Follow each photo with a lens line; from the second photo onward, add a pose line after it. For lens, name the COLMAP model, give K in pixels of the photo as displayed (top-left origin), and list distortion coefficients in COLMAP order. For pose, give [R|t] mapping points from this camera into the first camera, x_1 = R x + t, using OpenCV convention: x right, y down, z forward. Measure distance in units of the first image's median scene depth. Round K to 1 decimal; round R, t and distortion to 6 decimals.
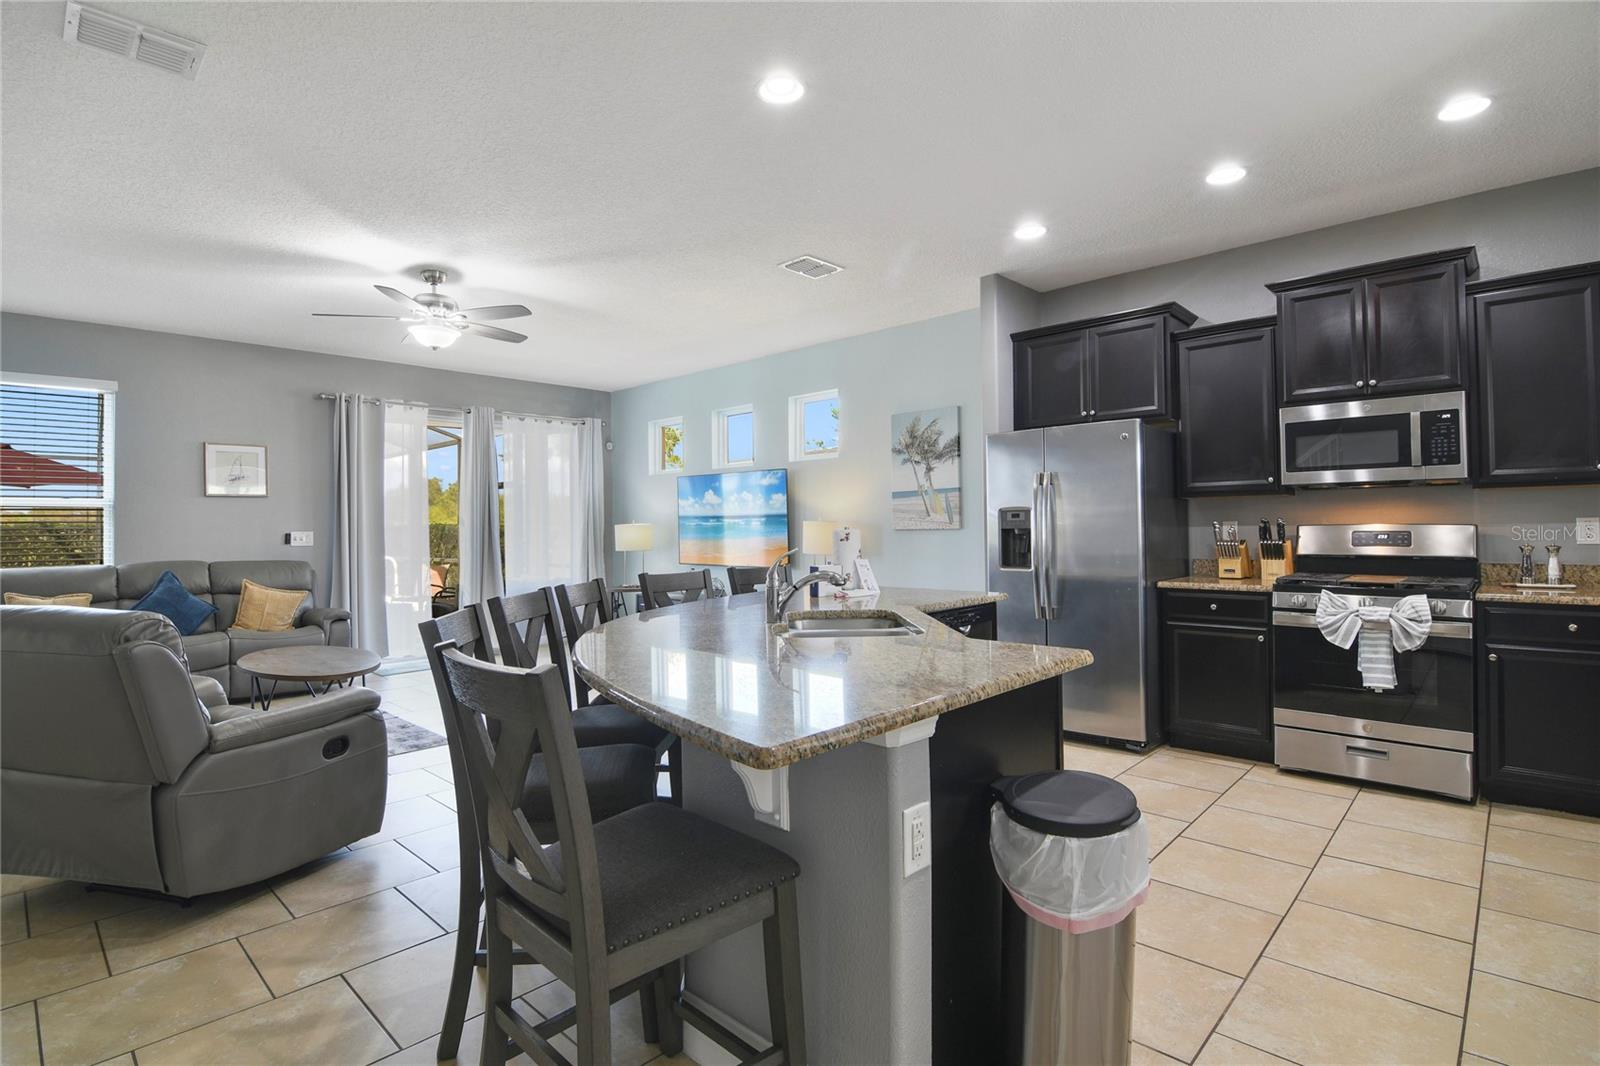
lens RADIAL K [[766.0, 0, 800.0], [0, 766.0, 533.0], [0, 0, 1]] dist [-0.014628, -0.002051]
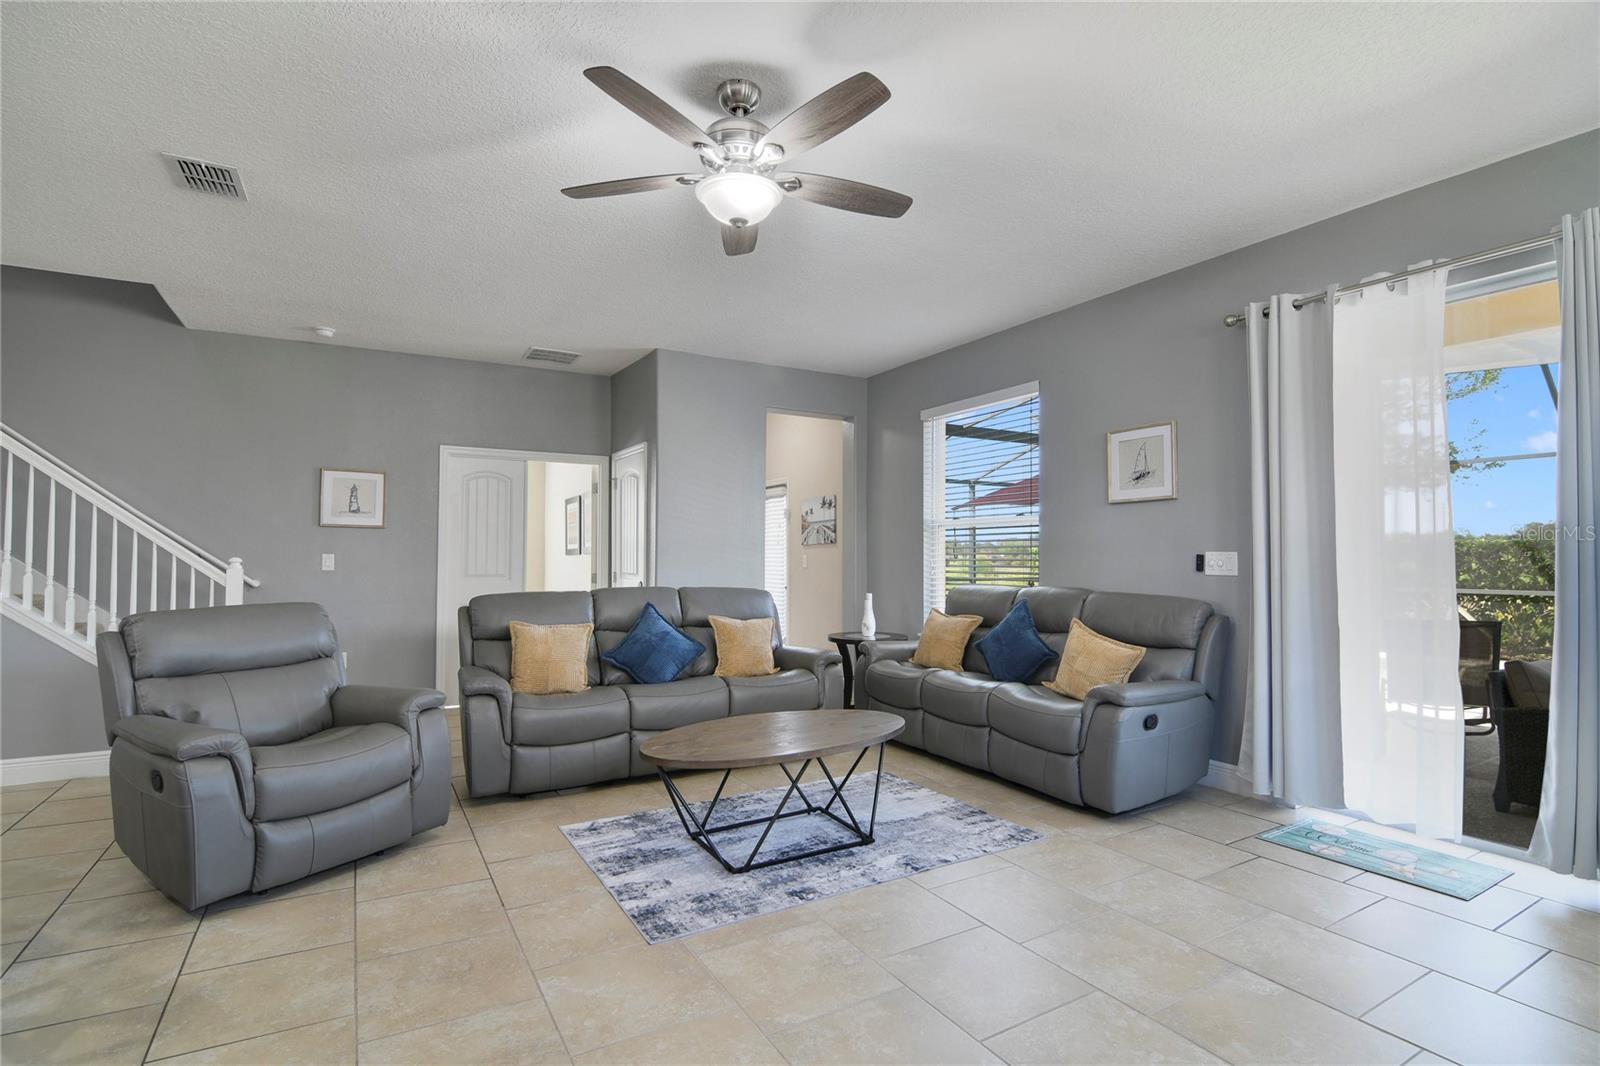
lens RADIAL K [[766.0, 0, 800.0], [0, 766.0, 533.0], [0, 0, 1]] dist [-0.014628, -0.002051]
pose [[-0.292940, -0.018146, -0.955959, 0.035372], [0.003708, 0.999791, -0.020114, -0.009128], [0.956124, -0.009436, -0.292811, 1.397489]]
